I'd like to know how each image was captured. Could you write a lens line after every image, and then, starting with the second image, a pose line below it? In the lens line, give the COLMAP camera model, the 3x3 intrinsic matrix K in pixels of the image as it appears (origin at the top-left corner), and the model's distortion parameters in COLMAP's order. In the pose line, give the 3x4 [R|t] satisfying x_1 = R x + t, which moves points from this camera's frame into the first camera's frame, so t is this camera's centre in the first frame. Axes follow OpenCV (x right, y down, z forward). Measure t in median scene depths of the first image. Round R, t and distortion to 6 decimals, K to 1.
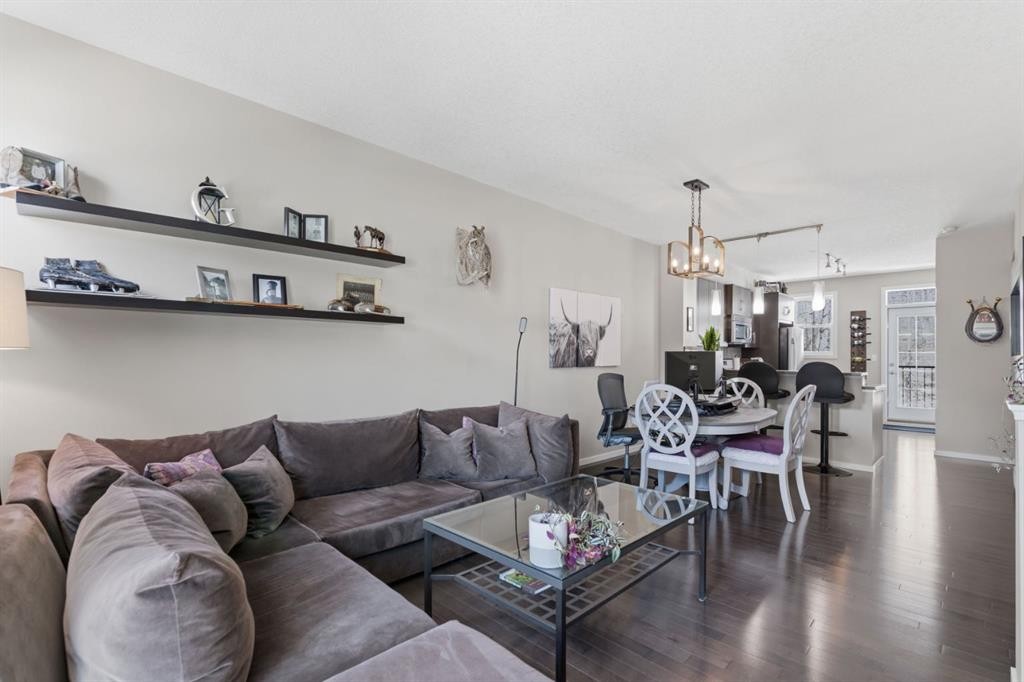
lens RADIAL K [[471.5, 0, 509.8], [0, 471.5, 352.4], [0, 0, 1]] dist [-0.000882, -0.000156]
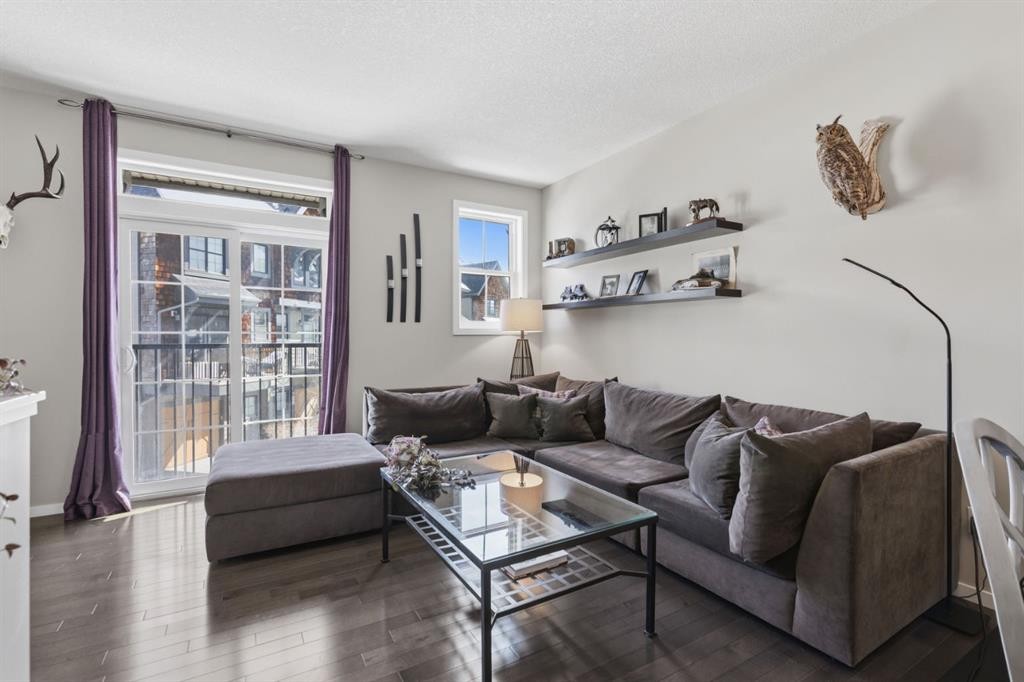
lens RADIAL K [[475.2, 0, 514.7], [0, 475.2, 337.6], [0, 0, 1]] dist [-0.000062, 0.000095]
pose [[-0.250518, -0.001546, -0.968111, 0.445267], [0.002160, 0.999995, -0.002156, 0.011505], [0.968109, -0.002631, -0.250514, 0.517596]]
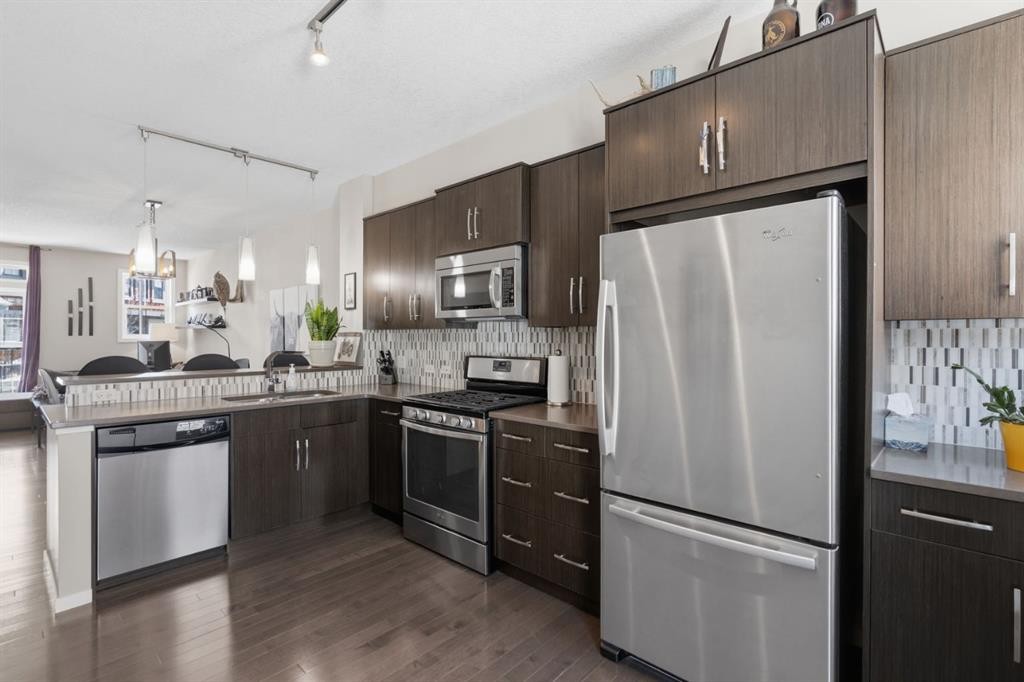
lens RADIAL K [[475.2, 0, 514.7], [0, 475.2, 337.6], [0, 0, 1]] dist [-0.000062, 0.000095]
pose [[0.044675, -0.003404, -0.998996, 1.248173], [0.002880, 0.999990, -0.003279, -0.002092], [0.998997, -0.002730, 0.044685, 1.407013]]
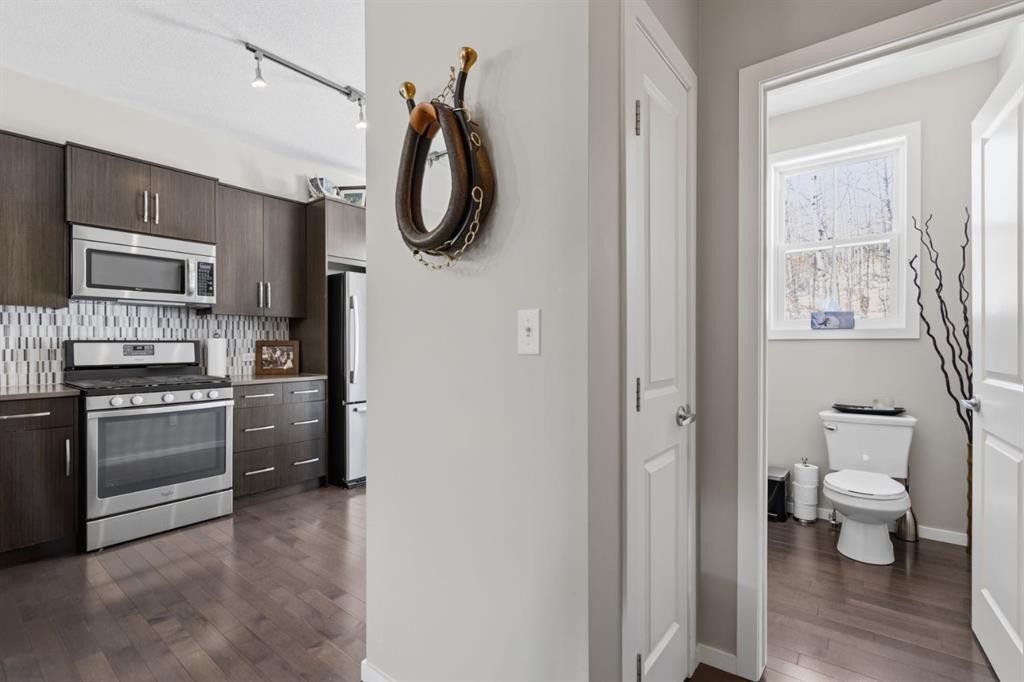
lens RADIAL K [[465.4, 0, 500.3], [0, 465.4, 345.2], [0, 0, 1]] dist [-0.000928, -0.000233]
pose [[0.994968, -0.004778, 0.100076, 1.043208], [0.003995, 0.999960, 0.008024, 0.022800], [-0.100110, -0.007584, 0.994947, 0.788748]]
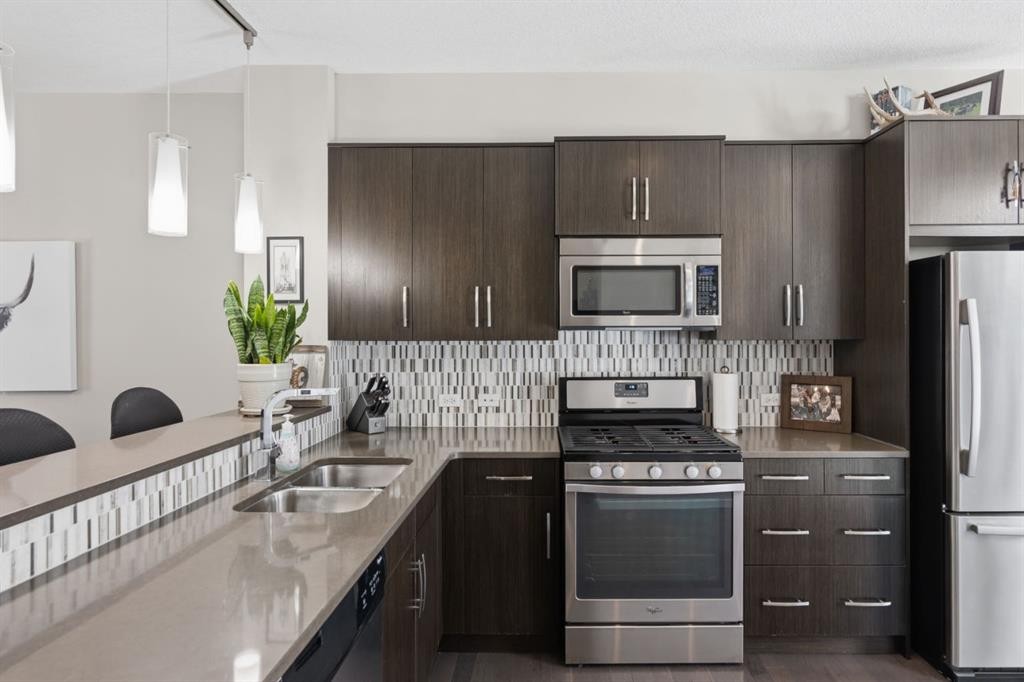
lens RADIAL K [[565.8, 0, 540.5], [0, 565.8, 333.5], [0, 0, 1]] dist [-0.000532, 0.000244]
pose [[0.698311, -0.005609, -0.715772, 0.974715], [0.008408, 0.999965, 0.000367, -0.022894], [0.715745, -0.006275, 0.698333, 0.978990]]
